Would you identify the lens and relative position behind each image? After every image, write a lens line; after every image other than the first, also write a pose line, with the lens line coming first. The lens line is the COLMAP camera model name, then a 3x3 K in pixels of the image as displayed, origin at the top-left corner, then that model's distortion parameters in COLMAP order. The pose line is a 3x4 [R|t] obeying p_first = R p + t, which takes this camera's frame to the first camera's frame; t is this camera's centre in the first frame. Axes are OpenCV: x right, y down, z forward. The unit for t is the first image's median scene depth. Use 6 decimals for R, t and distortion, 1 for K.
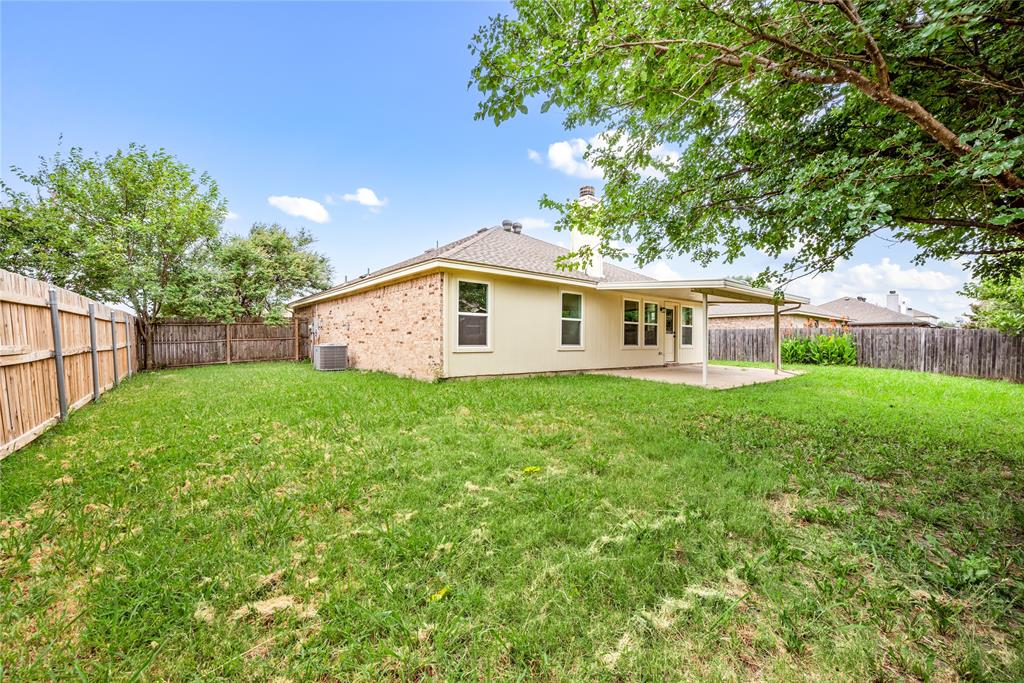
lens RADIAL K [[406.7, 0, 512.0], [0, 406.7, 341.5], [0, 0, 1]] dist [-0.001056, 0.000194]
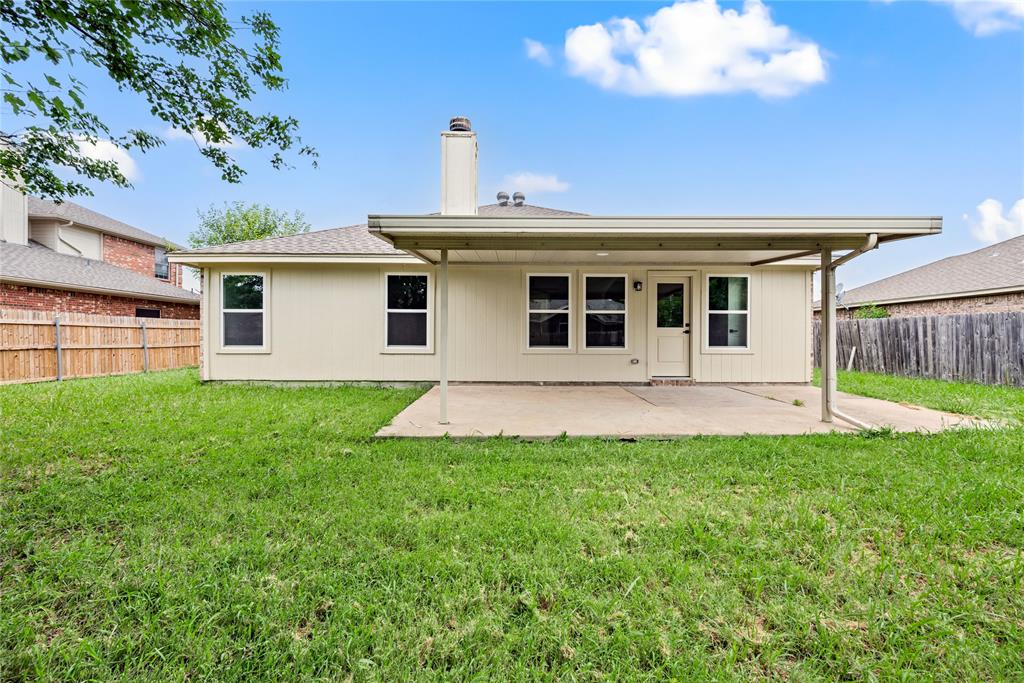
lens RADIAL K [[406.7, 0, 512.0], [0, 406.7, 341.5], [0, 0, 1]] dist [-0.001056, 0.000194]
pose [[0.777549, -0.000049, -0.628822, 0.651182], [0.000960, 0.999999, 0.001109, 0.000039], [0.628821, -0.001466, 0.777549, 0.474494]]
